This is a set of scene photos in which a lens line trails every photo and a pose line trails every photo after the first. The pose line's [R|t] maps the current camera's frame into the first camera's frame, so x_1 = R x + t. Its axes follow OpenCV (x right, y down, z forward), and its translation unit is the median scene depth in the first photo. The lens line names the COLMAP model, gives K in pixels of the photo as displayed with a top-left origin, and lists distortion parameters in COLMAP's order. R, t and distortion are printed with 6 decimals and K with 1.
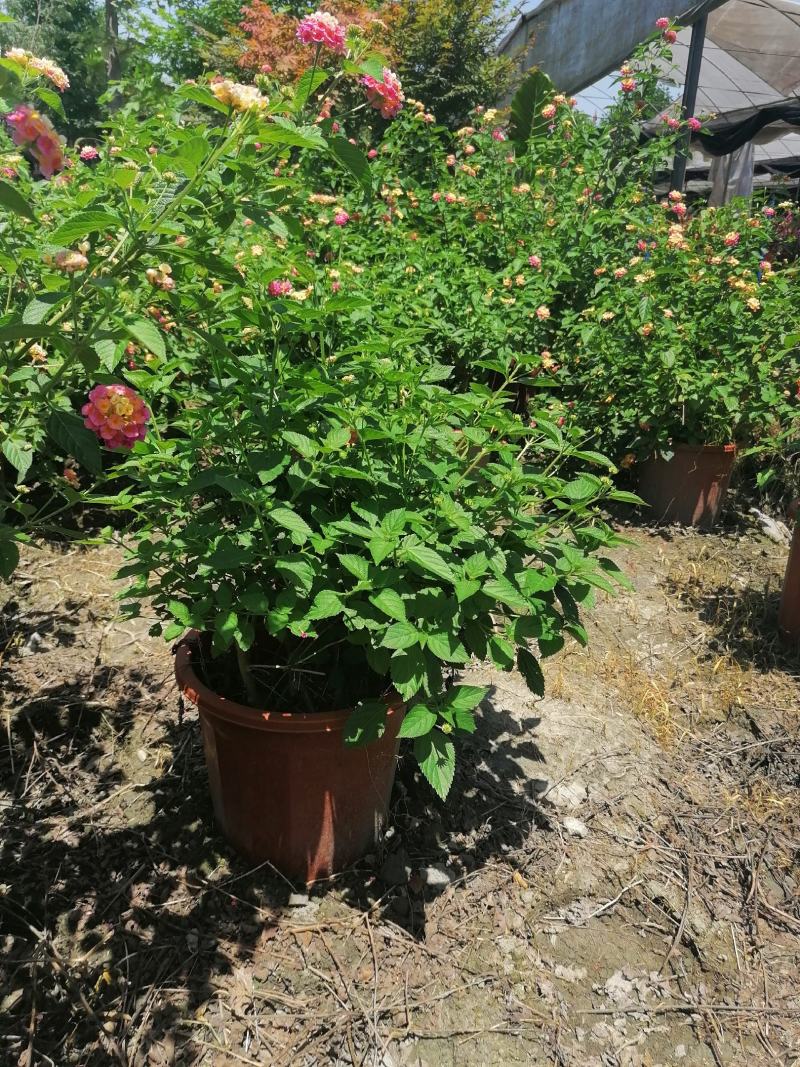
lens RADIAL K [[765.5, 0, 399.0], [0, 765.5, 540.9], [0, 0, 1]] dist [0.036134, -0.036584]
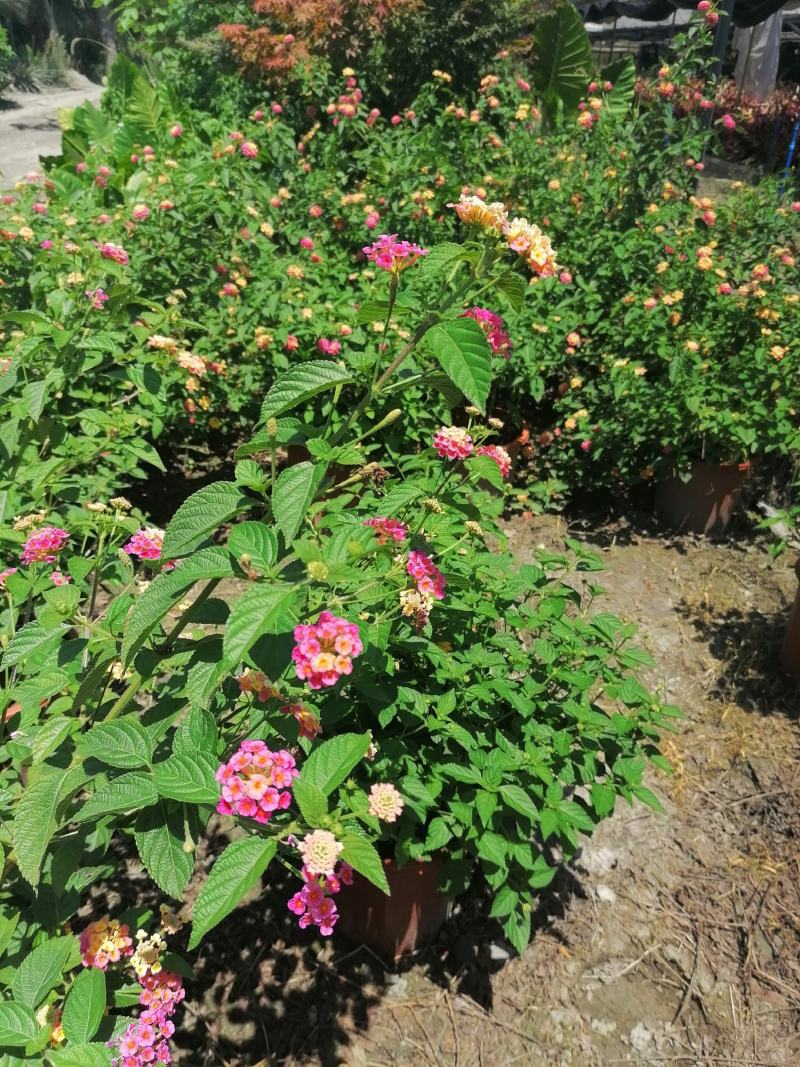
lens RADIAL K [[765.5, 0, 396.5], [0, 765.5, 525.5], [0, 0, 1]] dist [0.036134, -0.036584]
pose [[0.999993, -0.002749, 0.002505, -0.115345], [0.002339, 0.988521, 0.151068, -0.430285], [-0.002891, -0.151061, 0.988520, -0.133370]]
